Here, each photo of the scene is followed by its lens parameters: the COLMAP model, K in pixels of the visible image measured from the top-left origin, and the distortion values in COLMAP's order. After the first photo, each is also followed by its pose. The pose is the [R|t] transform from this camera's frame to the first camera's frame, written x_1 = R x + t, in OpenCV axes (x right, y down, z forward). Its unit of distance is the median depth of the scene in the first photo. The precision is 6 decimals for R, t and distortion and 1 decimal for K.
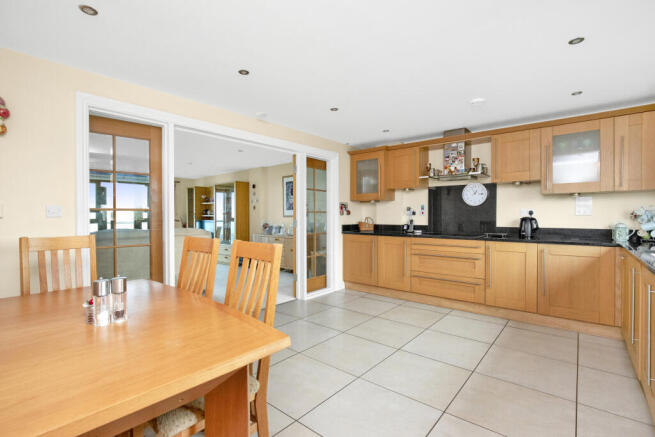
lens RADIAL K [[308.2, 0, 329.0], [0, 308.2, 218.1], [0, 0, 1]] dist [0.000125, 0.000445]
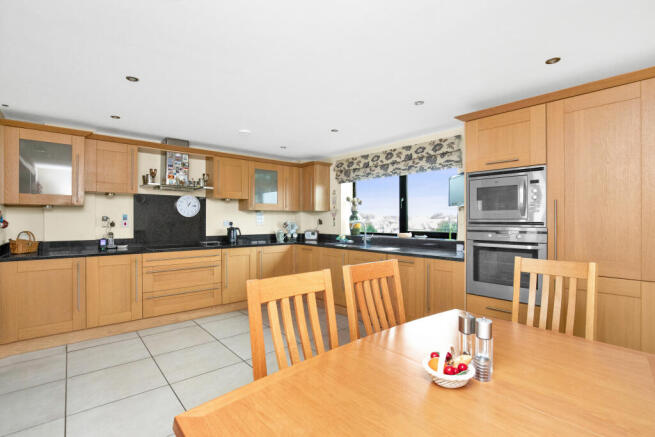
lens RADIAL K [[308.2, 0, 328.7], [0, 308.2, 219.8], [0, 0, 1]] dist [0.000125, 0.000445]
pose [[0.176955, 0.003136, 0.984214, -0.480538], [0.010344, 0.999934, -0.005046, -0.020511], [-0.984165, 0.011073, 0.176911, 0.356707]]
